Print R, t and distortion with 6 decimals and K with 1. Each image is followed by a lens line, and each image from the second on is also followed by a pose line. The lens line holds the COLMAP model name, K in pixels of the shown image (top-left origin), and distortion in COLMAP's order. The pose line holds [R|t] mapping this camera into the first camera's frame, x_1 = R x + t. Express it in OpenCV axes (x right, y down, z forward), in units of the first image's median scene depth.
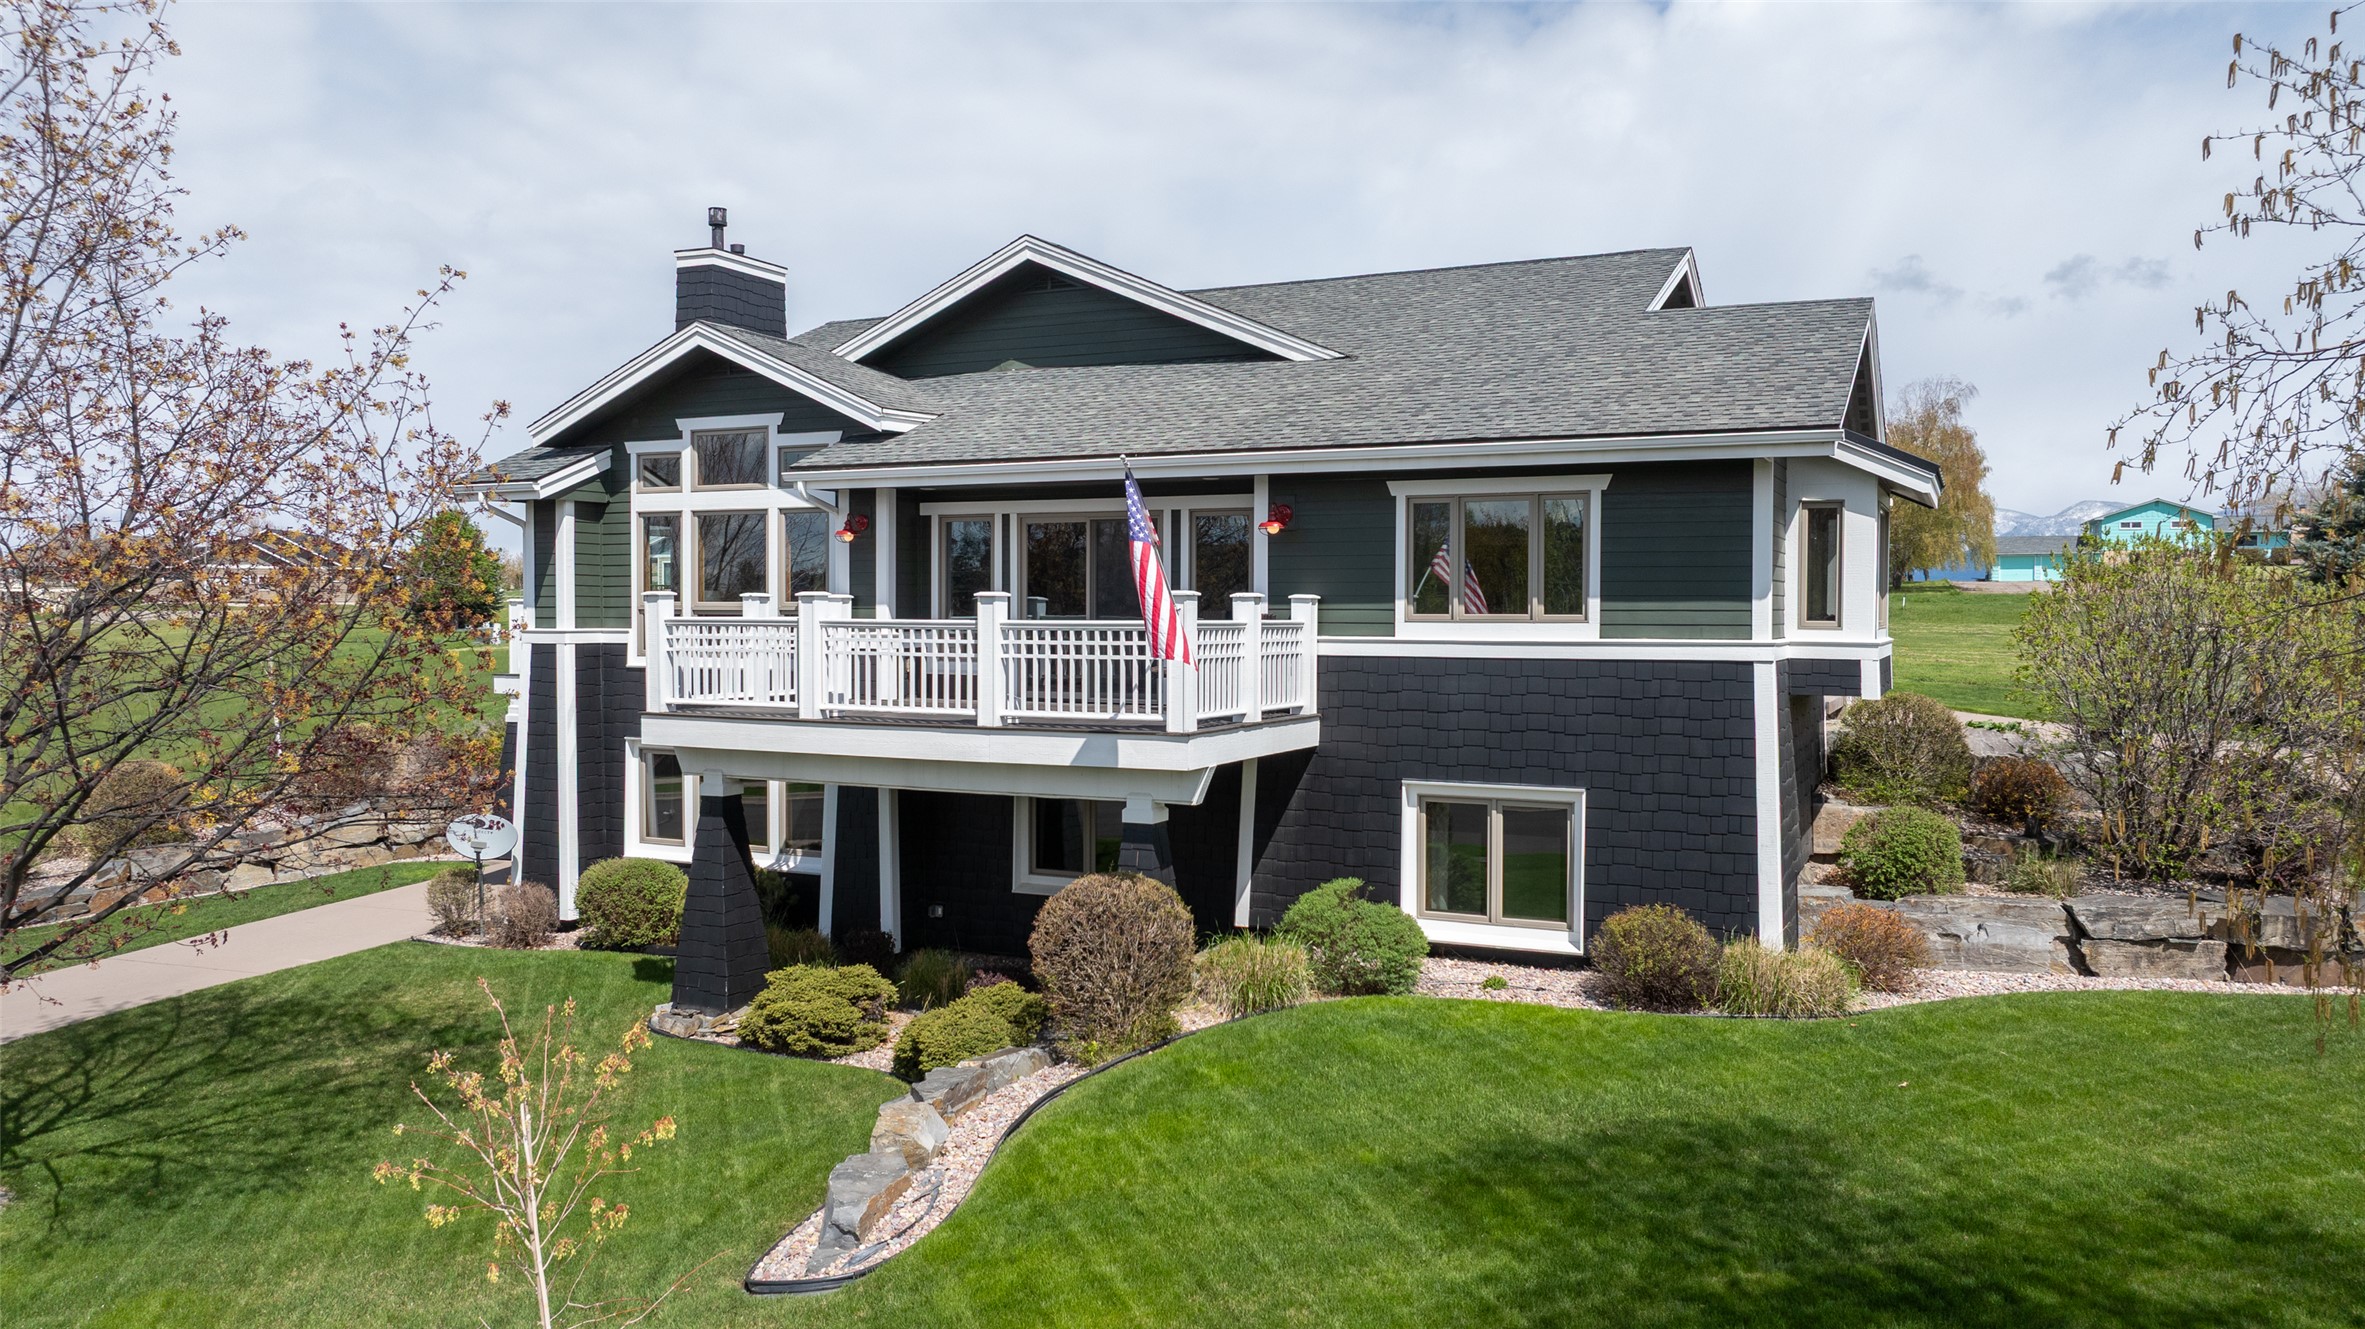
lens RADIAL K [[1679.7, 0, 1186.8], [0, 1679.7, 658.4], [0, 0, 1]] dist [-0.026953, 0.010026]
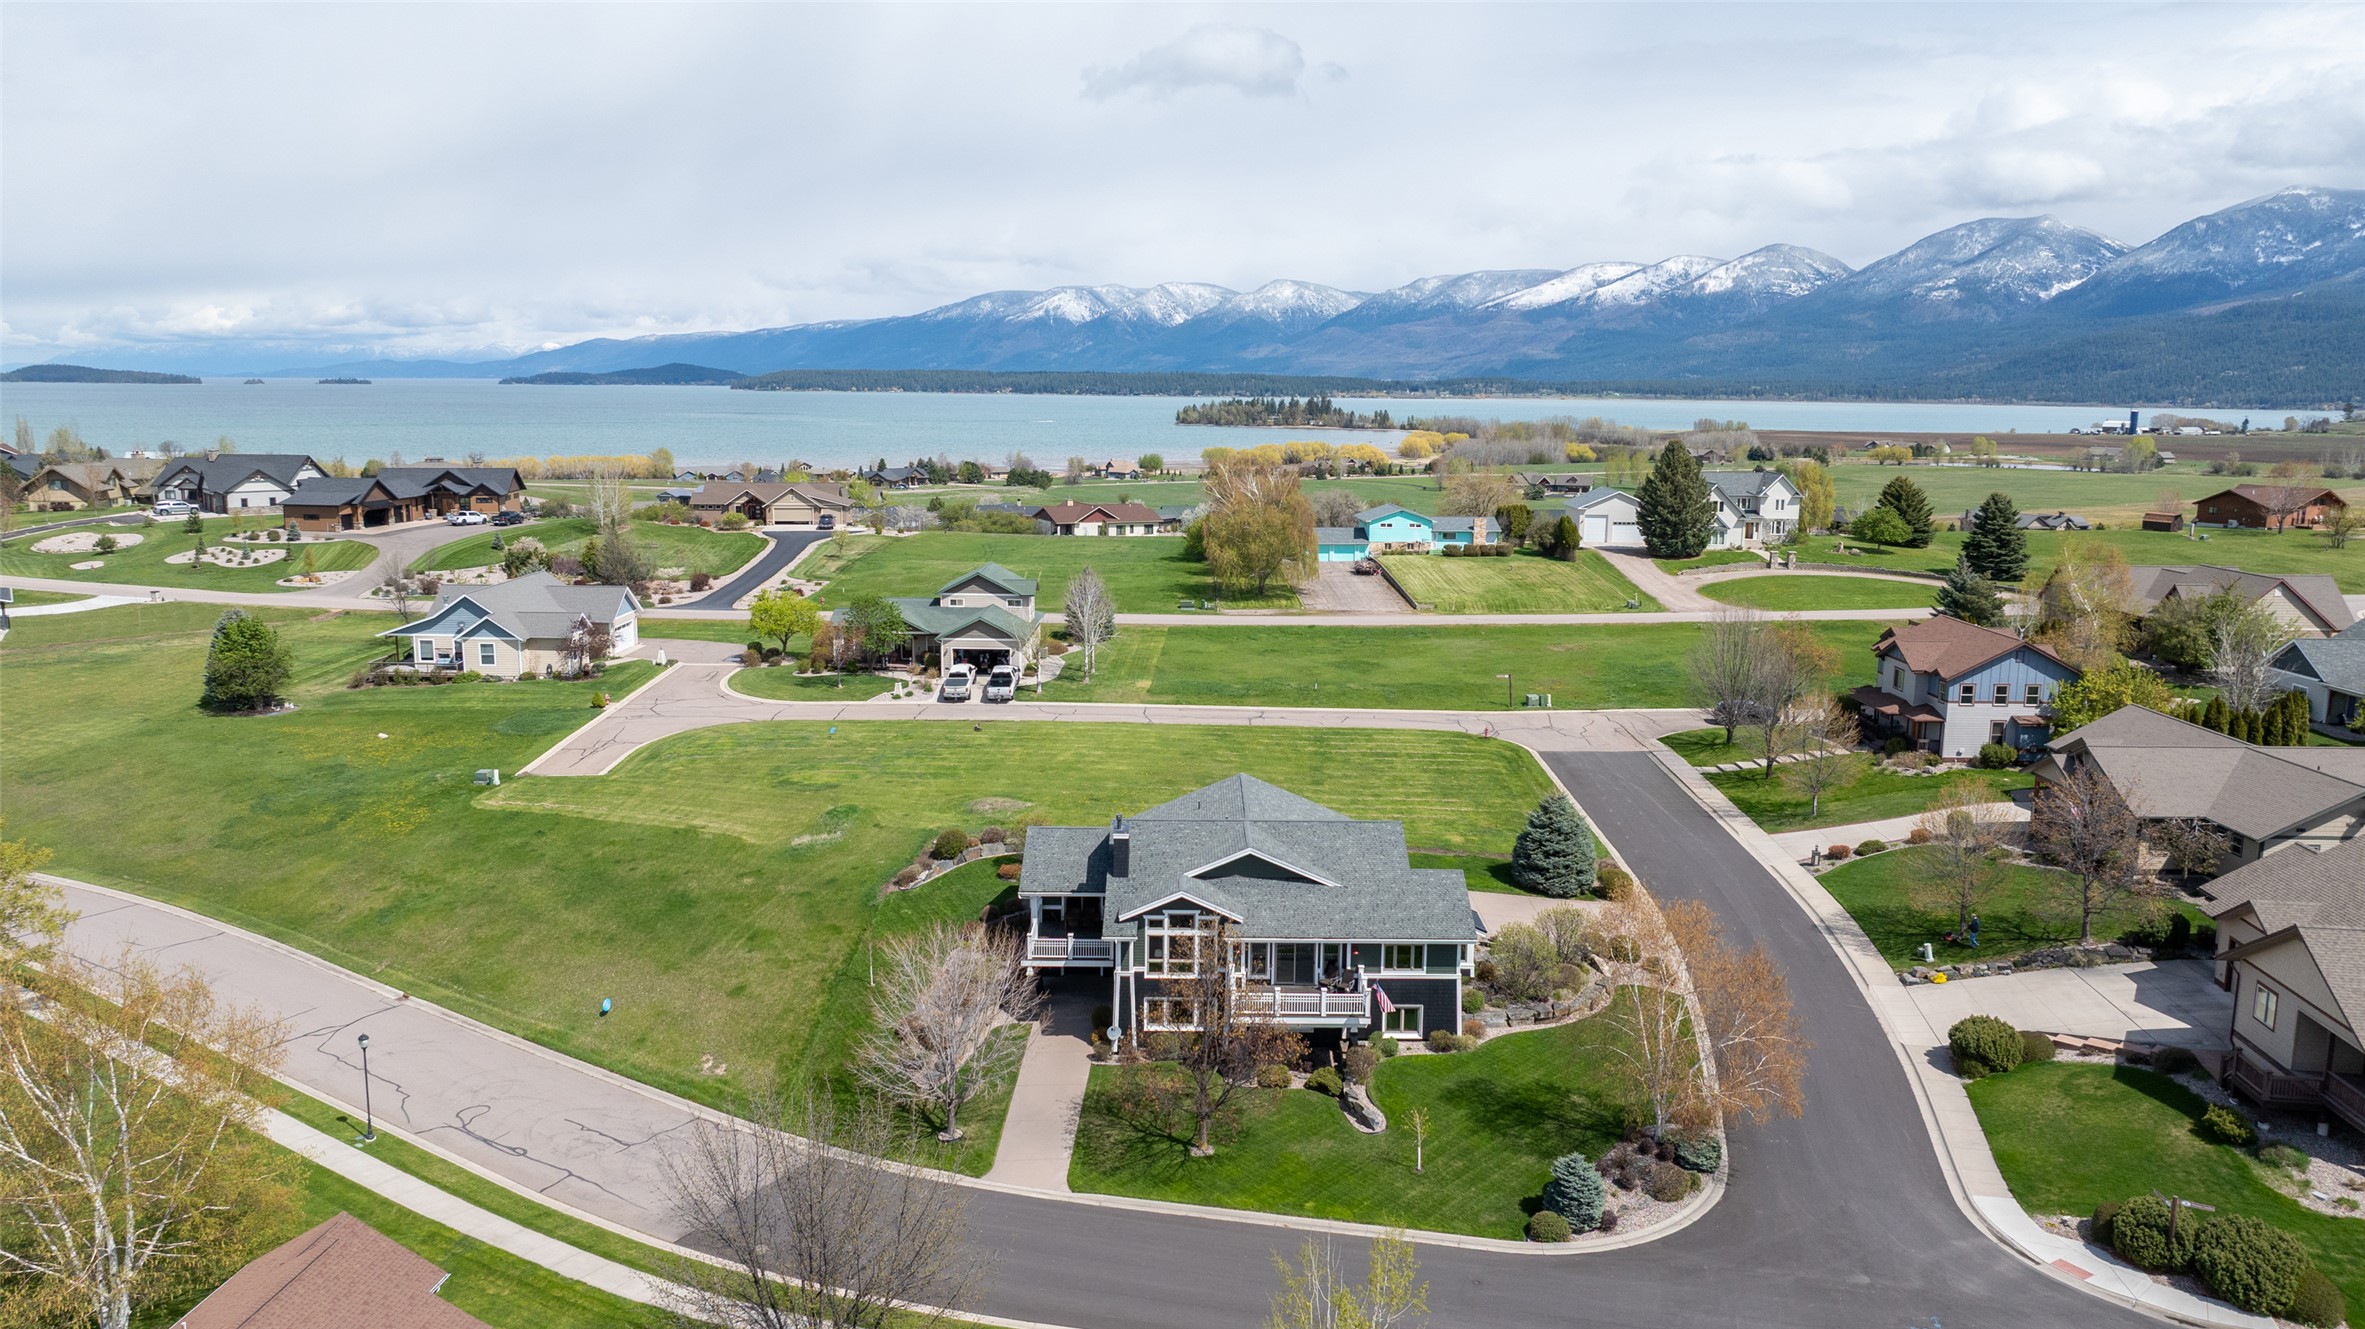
lens RADIAL K [[1679.7, 0, 1186.6], [0, 1679.7, 659.2], [0, 0, 1]] dist [-0.026953, 0.010026]
pose [[0.900756, -0.066561, 0.429195, -2.305827], [0.004233, 0.989486, 0.144569, -1.557621], [-0.434305, -0.128404, 0.891567, -2.781586]]
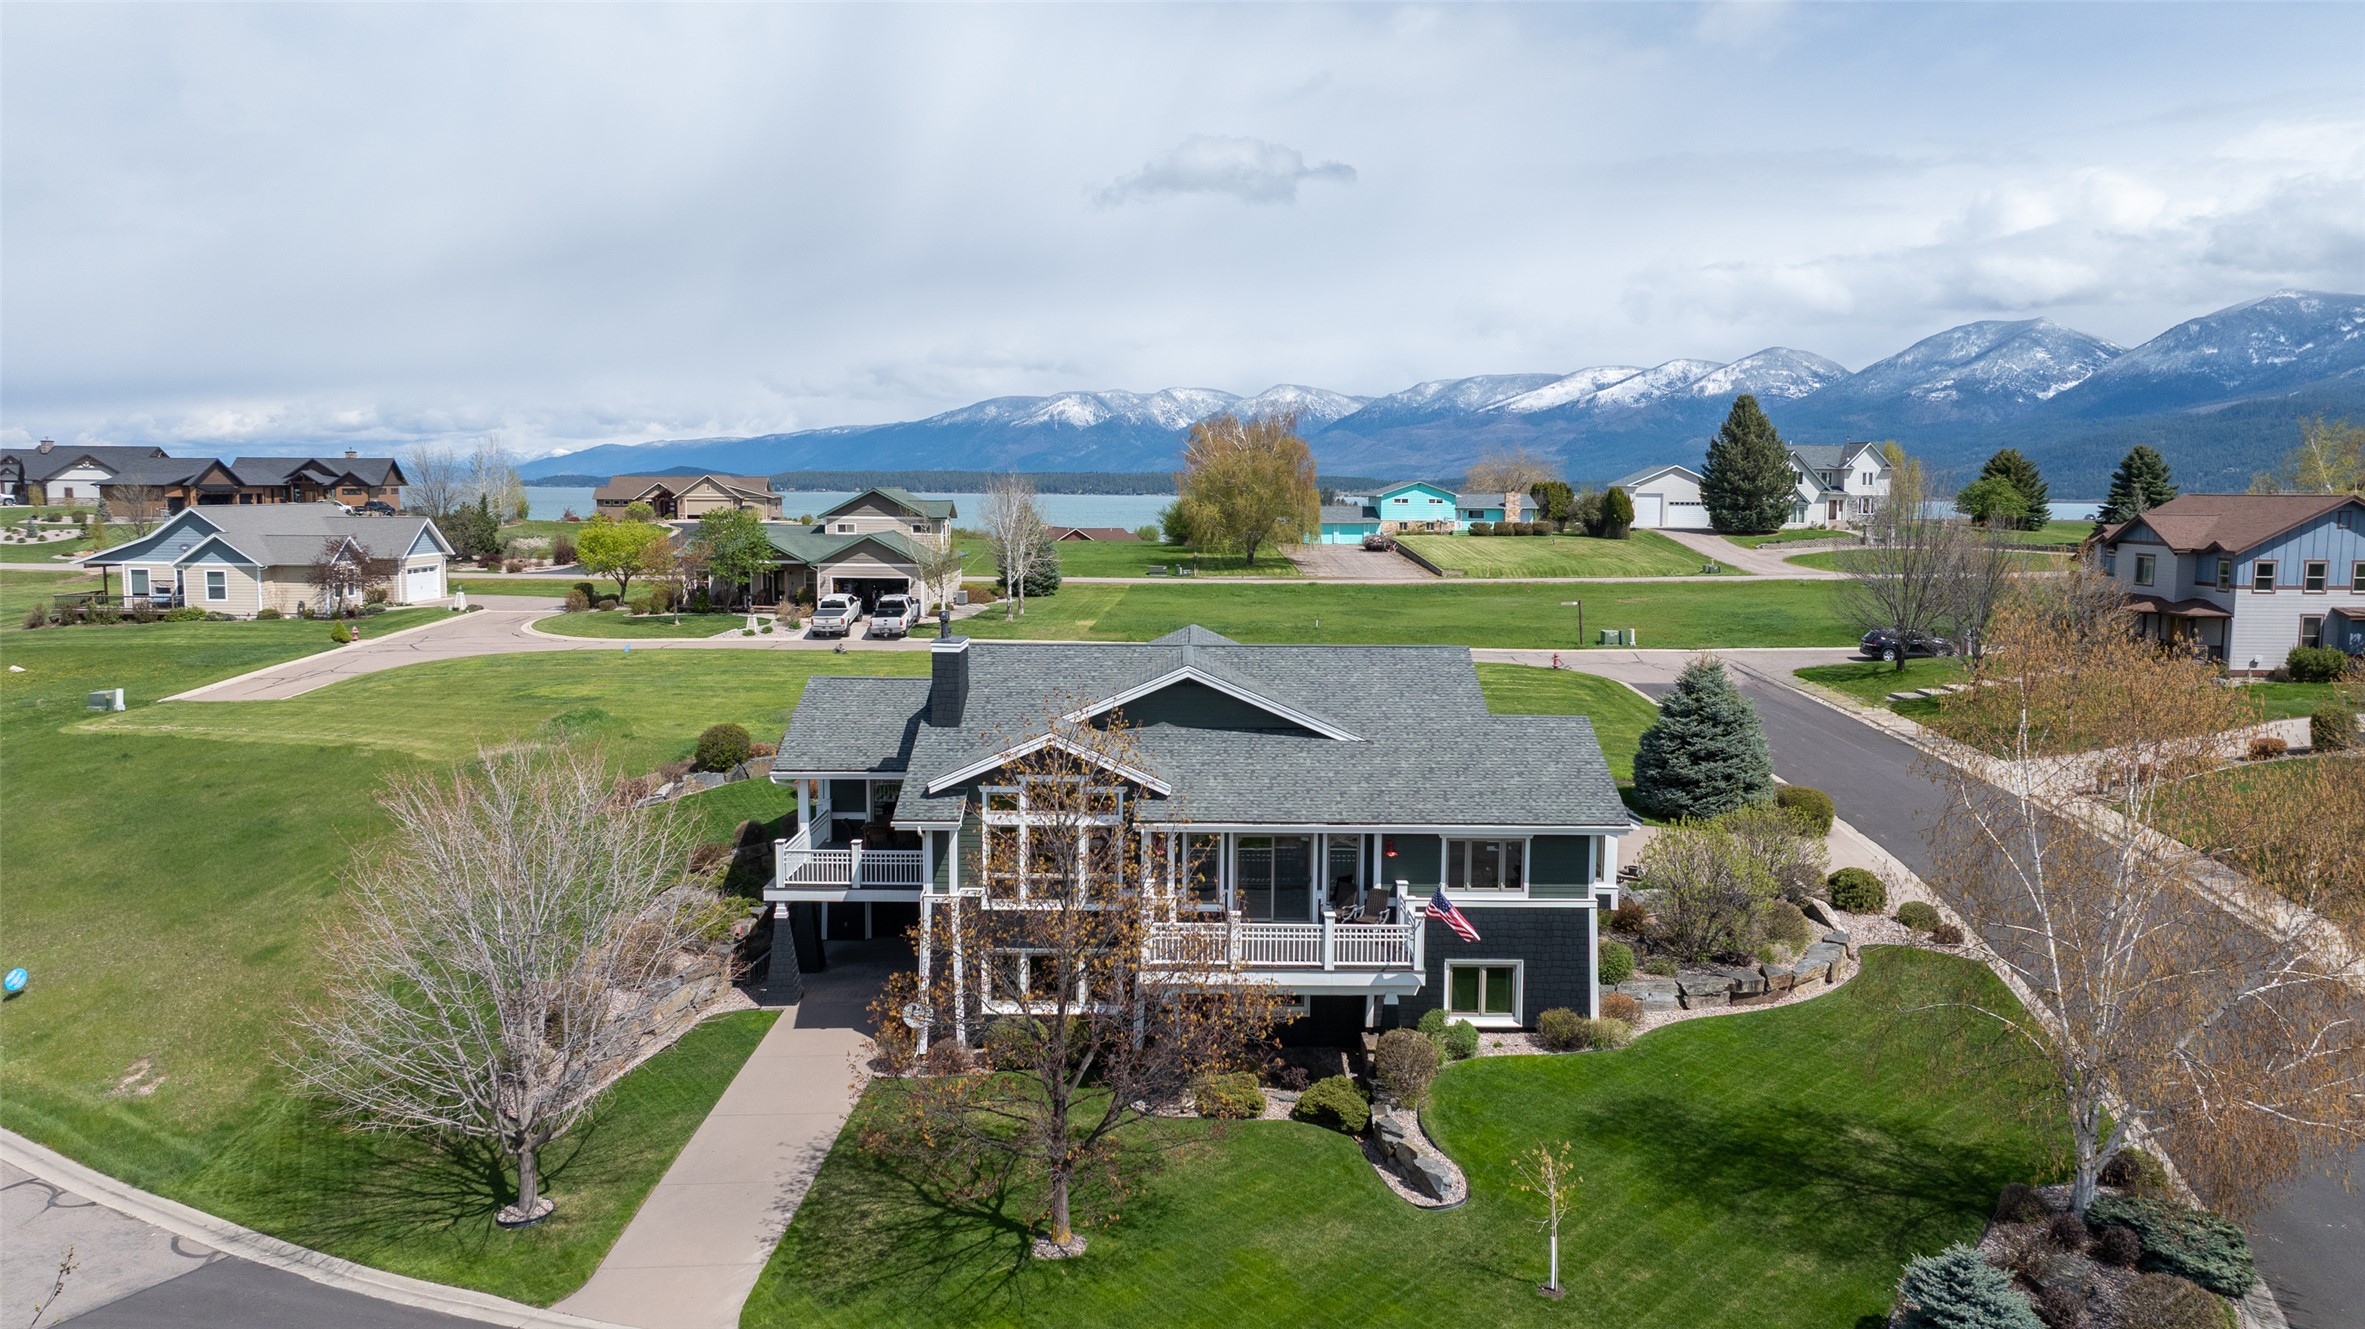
lens RADIAL K [[1679.7, 0, 1185.4], [0, 1679.7, 675.9], [0, 0, 1]] dist [-0.026953, 0.010026]
pose [[0.902011, -0.046985, 0.429148, -1.212575], [0.006954, 0.995512, 0.094377, -0.557557], [-0.431657, -0.082144, 0.898290, -0.931002]]
